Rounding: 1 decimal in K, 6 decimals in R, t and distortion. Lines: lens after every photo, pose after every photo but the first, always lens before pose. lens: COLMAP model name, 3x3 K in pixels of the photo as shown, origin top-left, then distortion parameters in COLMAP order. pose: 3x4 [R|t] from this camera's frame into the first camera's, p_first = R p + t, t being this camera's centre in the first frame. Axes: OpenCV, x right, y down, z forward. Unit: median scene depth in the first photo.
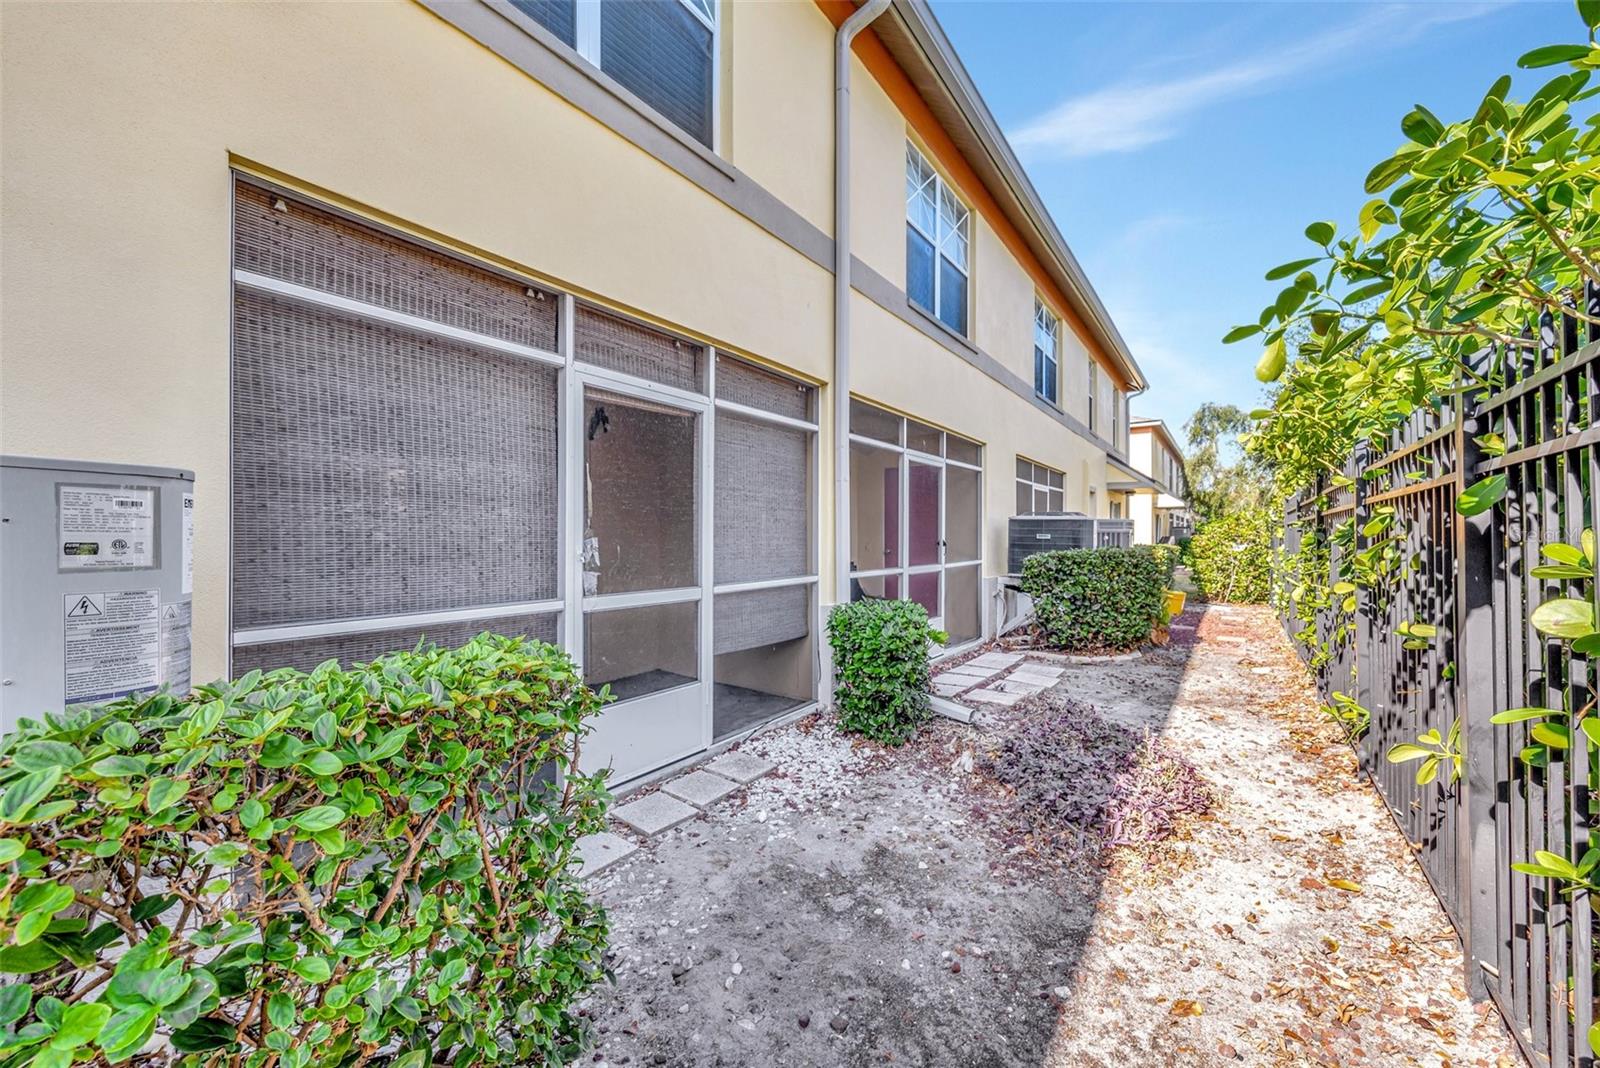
lens RADIAL K [[614.6, 0, 803.1], [0, 614.6, 537.4], [0, 0, 1]] dist [-0.003019, 0.000254]
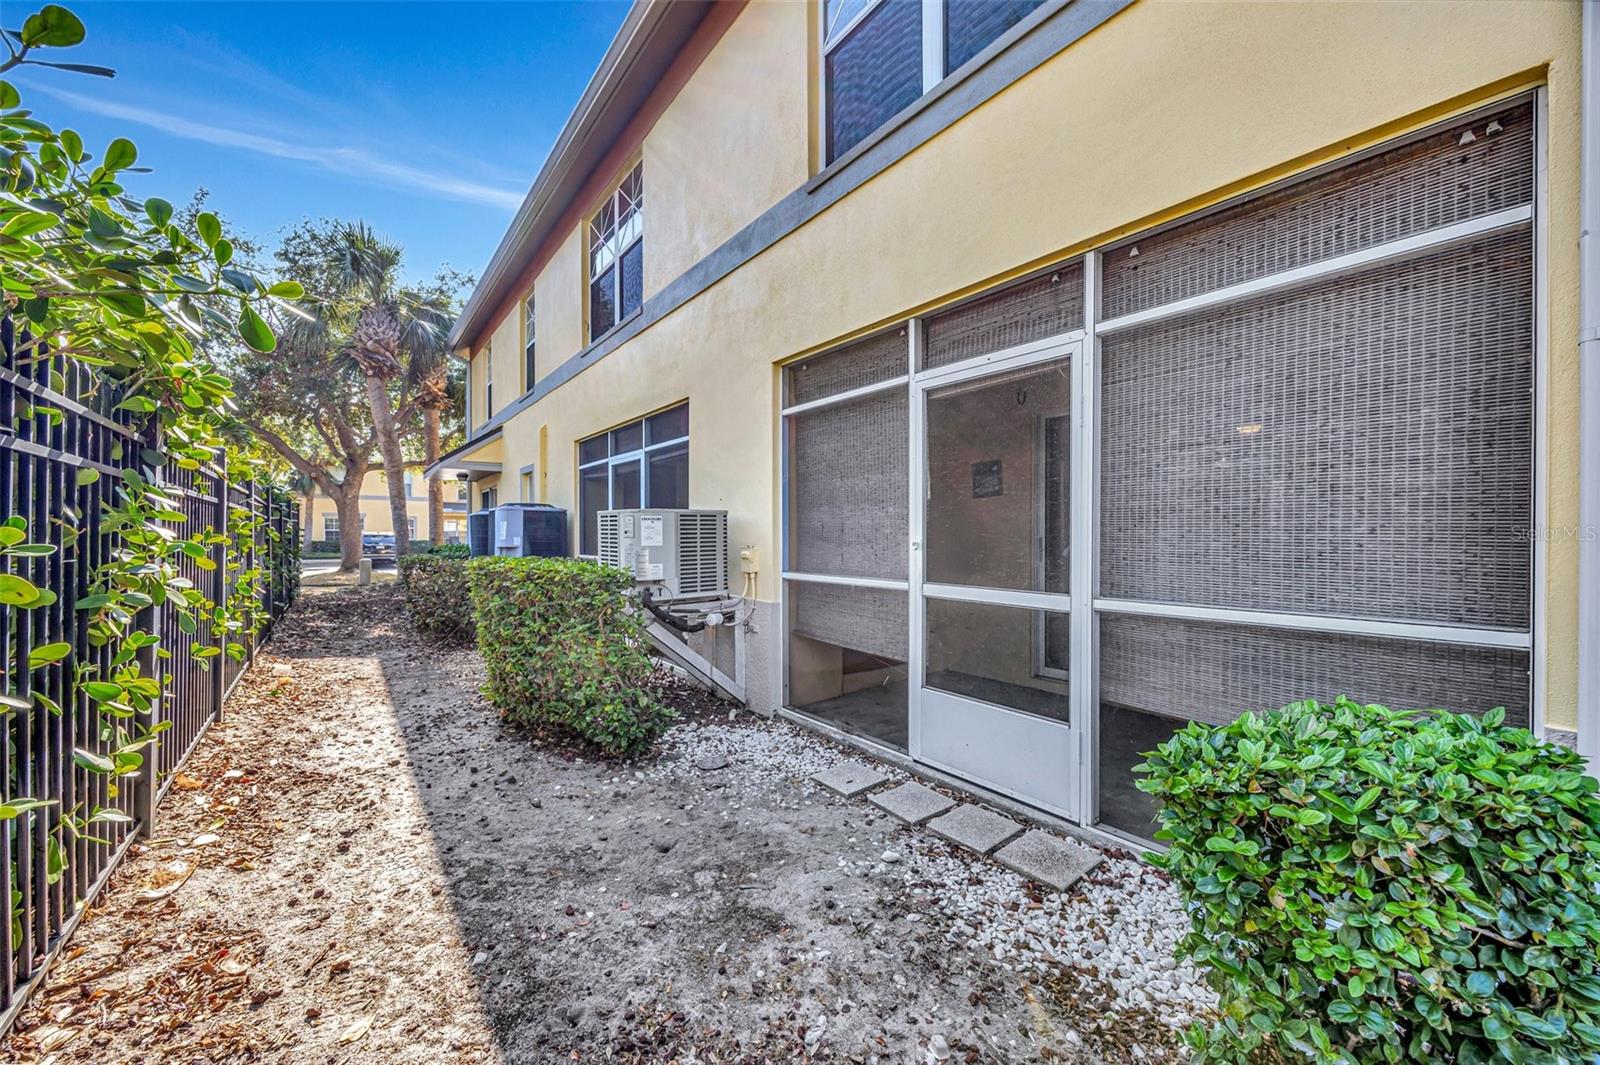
lens RADIAL K [[614.6, 0, 803.3], [0, 614.6, 526.7], [0, 0, 1]] dist [-0.003019, 0.000254]
pose [[-0.310924, 0.001861, -0.950433, 0.758894], [0.007764, 0.999970, -0.000582, -0.003991], [0.950403, -0.007560, -0.310929, 1.123976]]
